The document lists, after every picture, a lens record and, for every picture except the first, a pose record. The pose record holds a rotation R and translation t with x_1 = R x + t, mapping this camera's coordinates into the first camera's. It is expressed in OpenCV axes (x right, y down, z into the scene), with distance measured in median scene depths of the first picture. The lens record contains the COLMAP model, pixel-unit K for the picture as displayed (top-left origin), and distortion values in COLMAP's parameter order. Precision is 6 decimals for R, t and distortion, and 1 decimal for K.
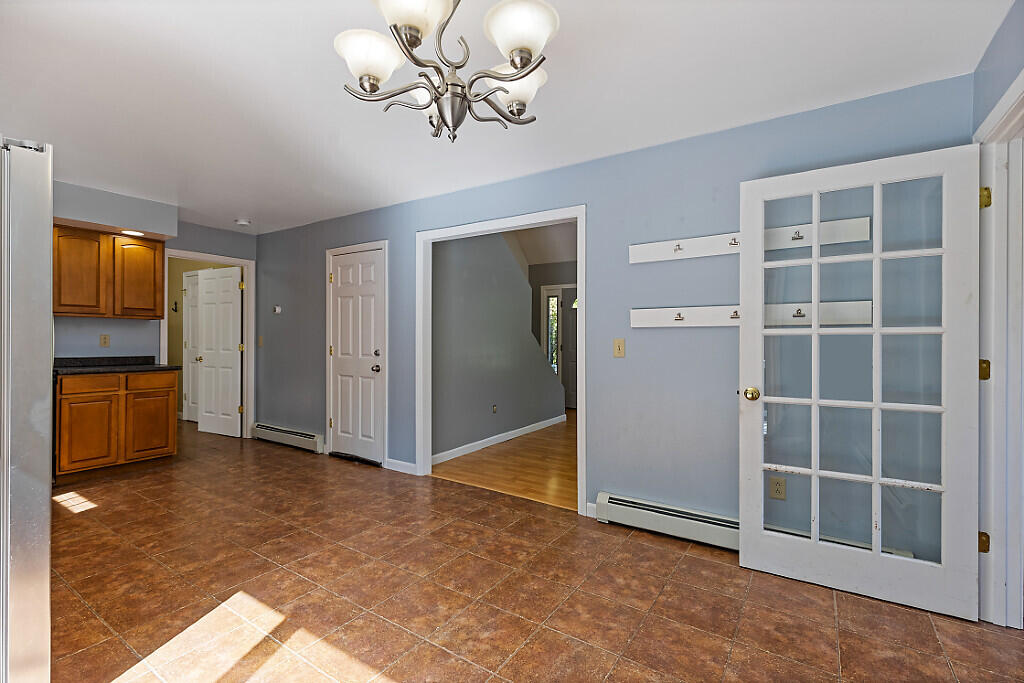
lens RADIAL K [[460.2, 0, 508.7], [0, 460.2, 337.7], [0, 0, 1]] dist [0.000021, -0.000036]
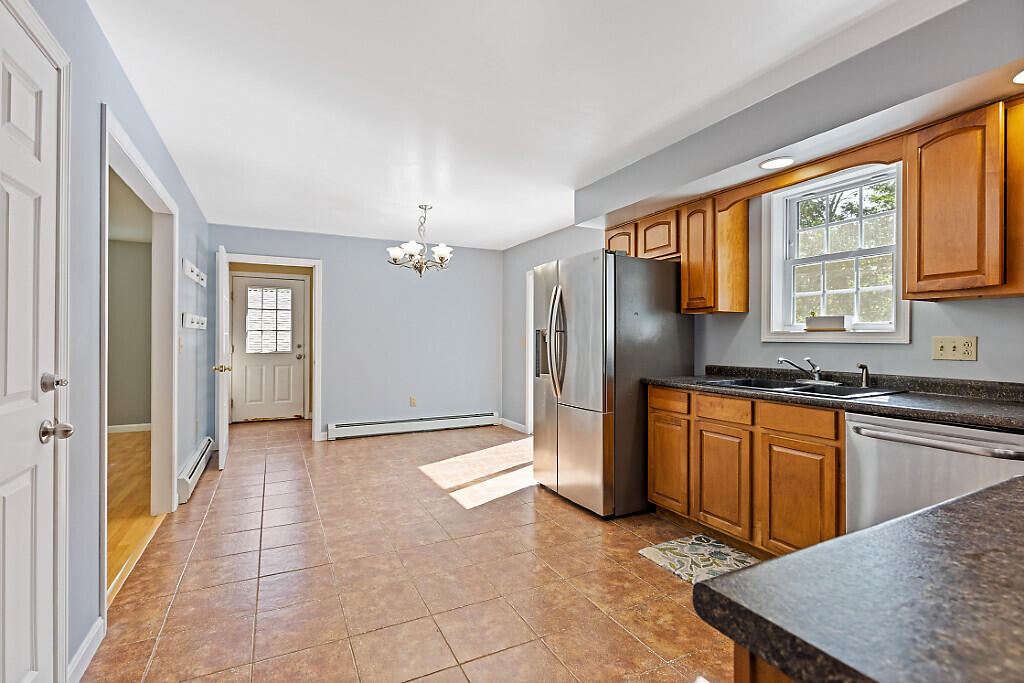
lens RADIAL K [[469.8, 0, 504.6], [0, 469.8, 342.0], [0, 0, 1]] dist [-0.002811, -0.001387]
pose [[-0.863563, -0.011236, 0.504115, -1.088492], [-0.008196, 0.999932, 0.008247, -0.000058], [-0.504174, 0.002990, -0.863597, 1.684898]]
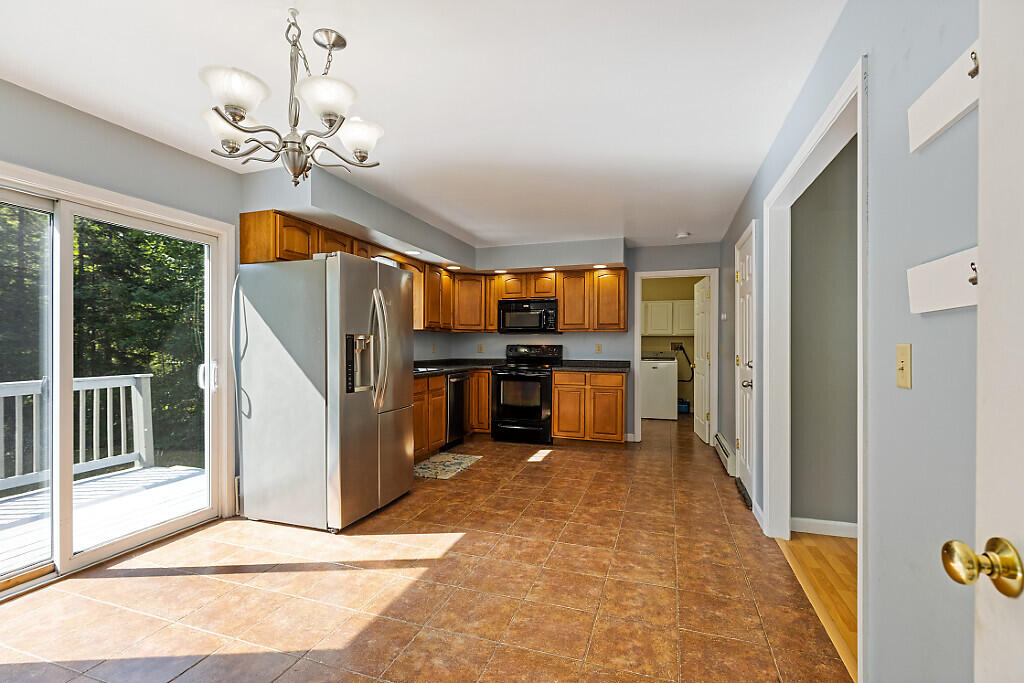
lens RADIAL K [[469.8, 0, 504.6], [0, 469.8, 342.0], [0, 0, 1]] dist [-0.002811, -0.001387]
pose [[0.249459, -0.012139, -0.968309, 0.592998], [0.000820, 0.999924, -0.012324, 0.006449], [0.968385, 0.002280, 0.249450, 0.581369]]
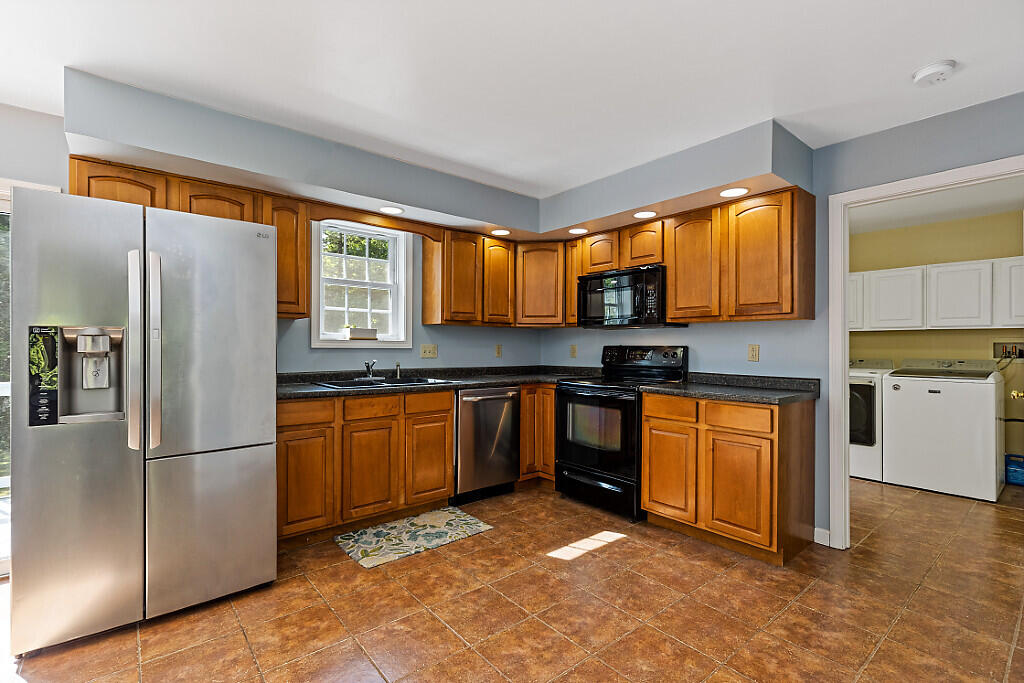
lens RADIAL K [[467.0, 0, 505.4], [0, 467.0, 342.4], [0, 0, 1]] dist [0.003370, 0.000318]
pose [[-0.294489, -0.016029, -0.955520, -0.098332], [-0.004665, 0.999872, -0.015335, 0.004845], [0.955643, -0.000058, -0.294526, 1.272064]]
